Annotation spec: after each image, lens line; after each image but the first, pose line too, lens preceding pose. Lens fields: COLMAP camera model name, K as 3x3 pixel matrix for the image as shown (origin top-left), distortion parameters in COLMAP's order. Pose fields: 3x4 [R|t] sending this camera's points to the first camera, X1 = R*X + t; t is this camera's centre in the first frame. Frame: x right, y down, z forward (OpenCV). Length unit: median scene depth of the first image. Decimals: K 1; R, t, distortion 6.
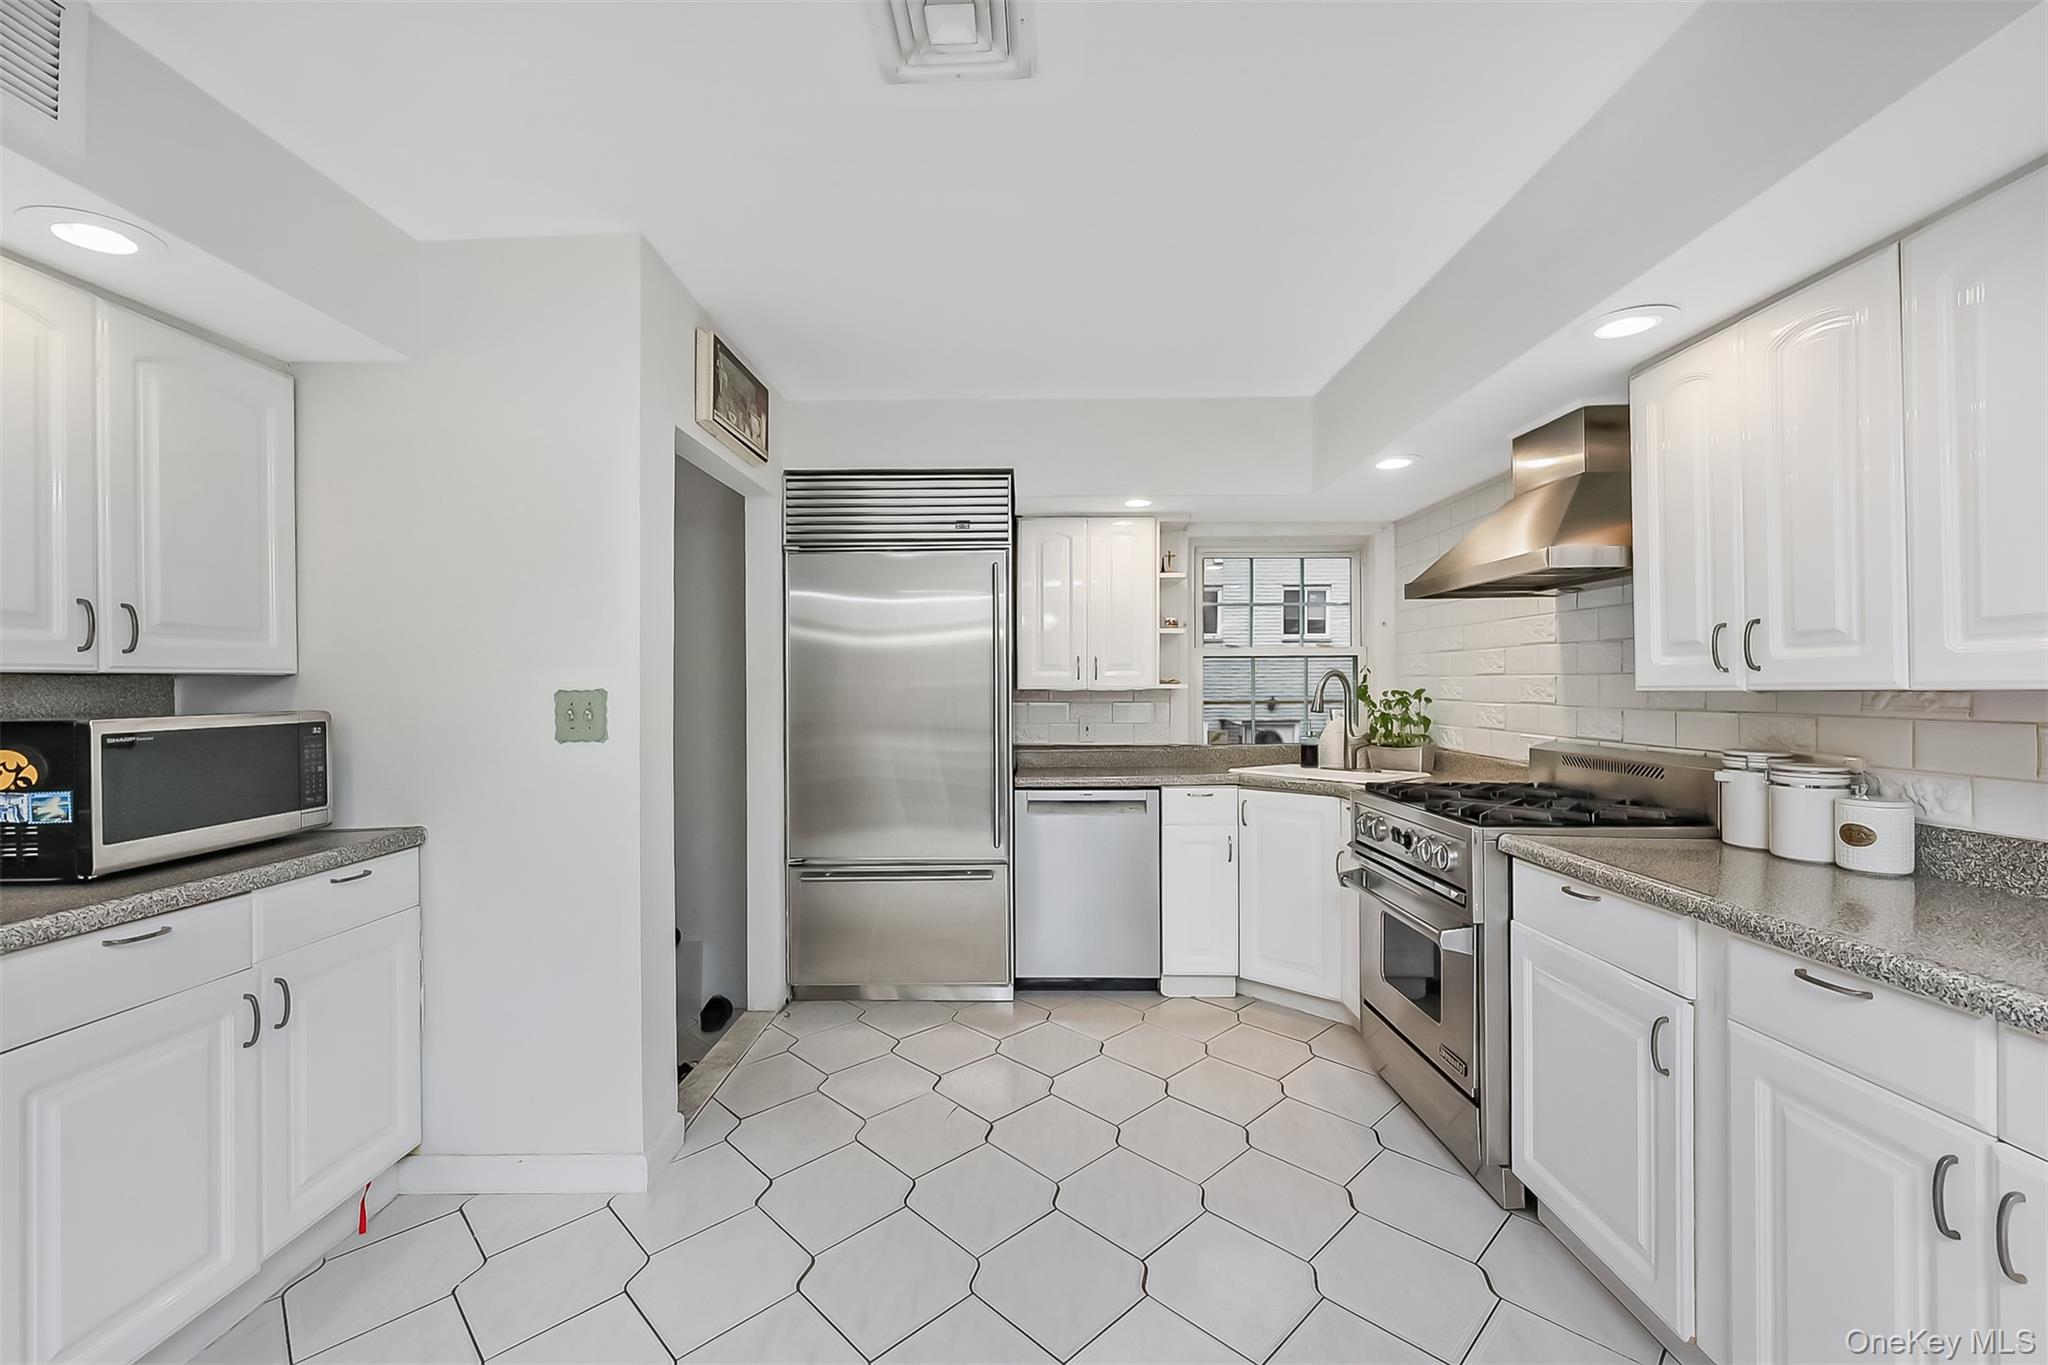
lens RADIAL K [[847.6, 0, 1029.9], [0, 847.6, 684.7], [0, 0, 1]] dist [-0.001303, 0.000198]
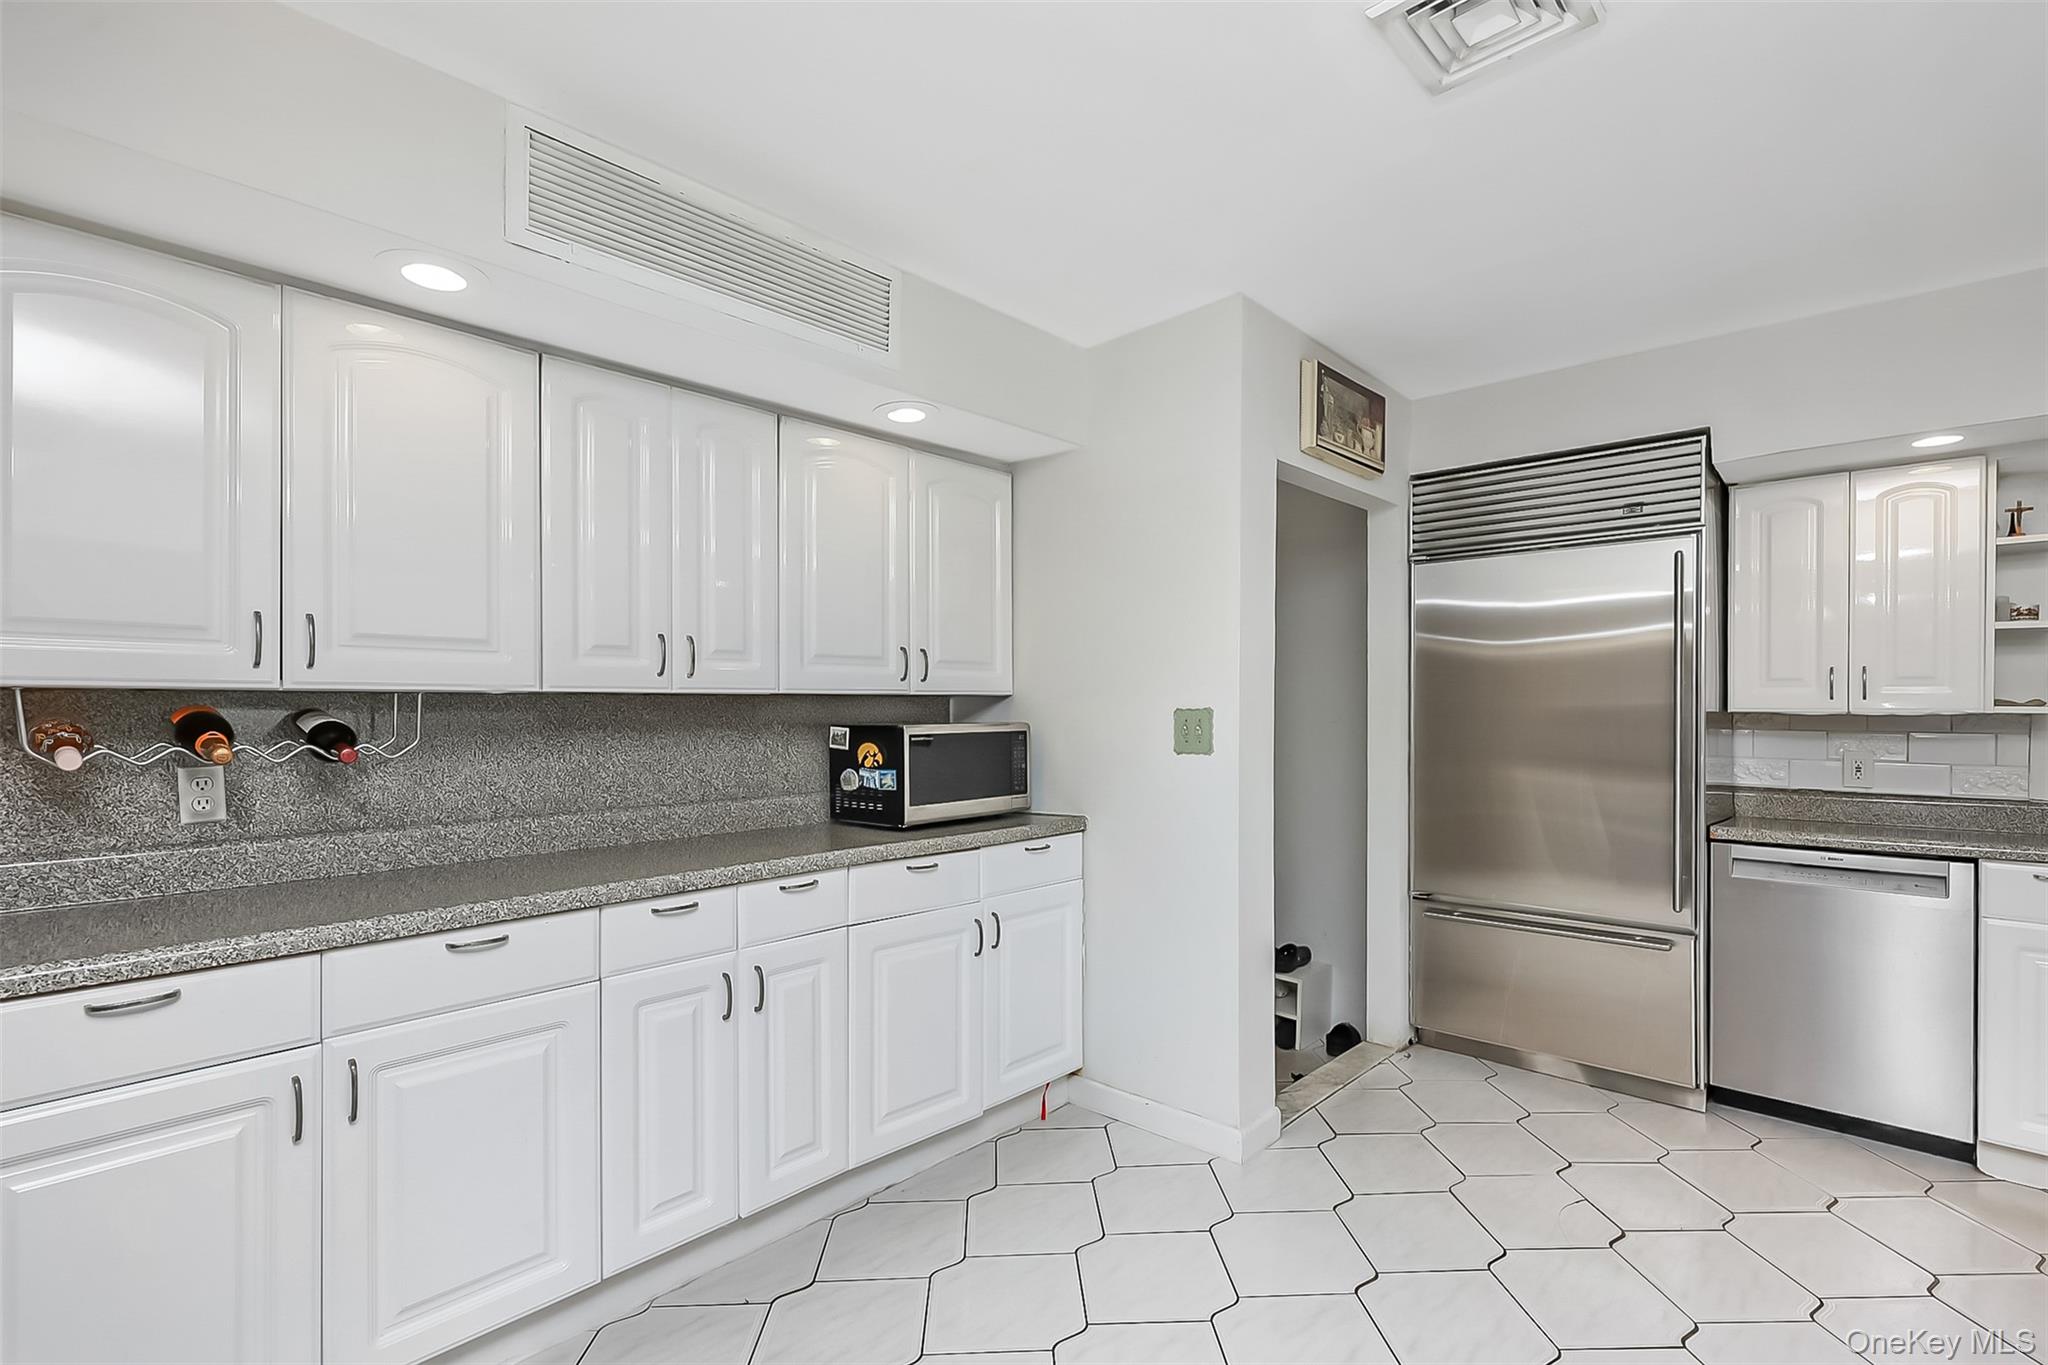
lens RADIAL K [[950.8, 0, 1024.8], [0, 950.8, 707.4], [0, 0, 1]] dist [-0.000054, -0.000036]
pose [[0.738710, 0.006889, -0.673988, 0.132991], [-0.004208, 0.999975, 0.005609, -0.001014], [0.674010, -0.001307, 0.738721, -0.080455]]
